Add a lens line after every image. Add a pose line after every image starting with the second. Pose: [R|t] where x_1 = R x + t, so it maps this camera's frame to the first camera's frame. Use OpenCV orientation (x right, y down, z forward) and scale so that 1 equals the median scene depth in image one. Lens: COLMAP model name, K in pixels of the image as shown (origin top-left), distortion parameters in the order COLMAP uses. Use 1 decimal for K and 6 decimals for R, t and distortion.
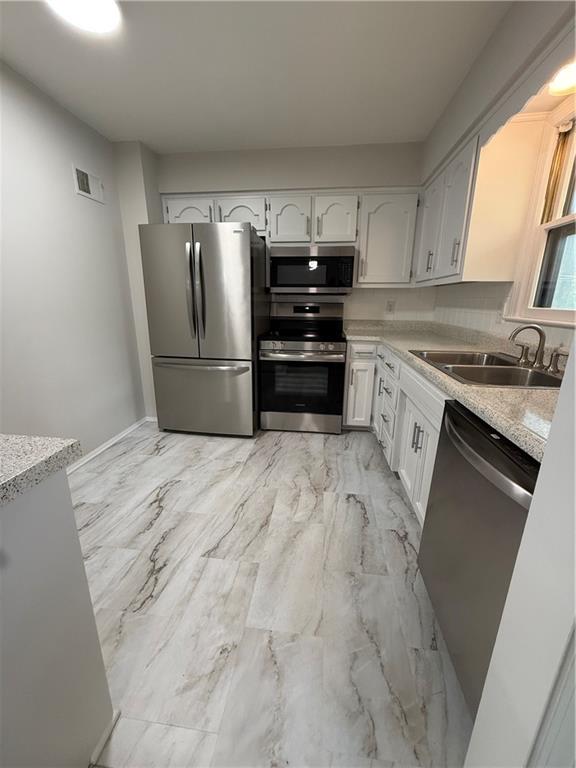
lens RADIAL K [[306.8, 0, 286.7], [0, 306.8, 384.6], [0, 0, 1]] dist [0.002146, -0.000118]
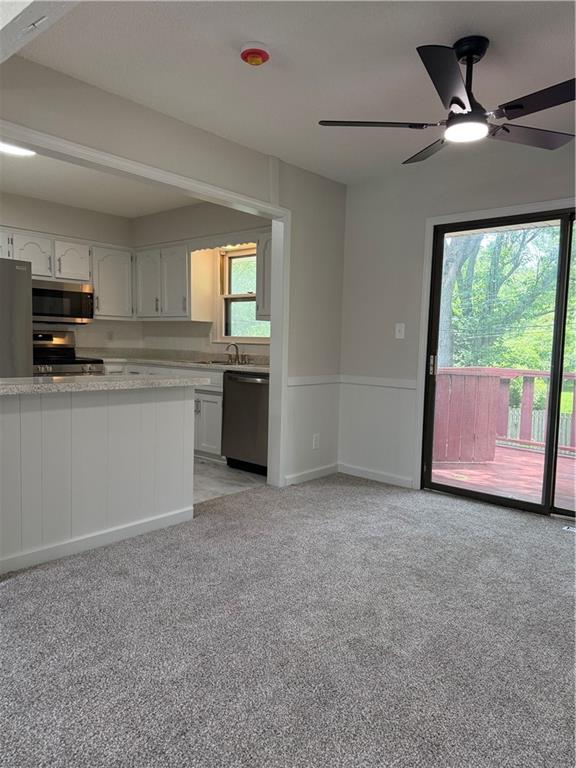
lens RADIAL K [[542.8, 0, 302.6], [0, 542.8, 396.8], [0, 0, 1]] dist [0.020926, -0.016565]
pose [[0.549558, -0.076798, 0.831919, -1.139318], [0.200353, 0.978823, -0.041993, 0.230222], [-0.811076, 0.189755, 0.553306, -0.765958]]
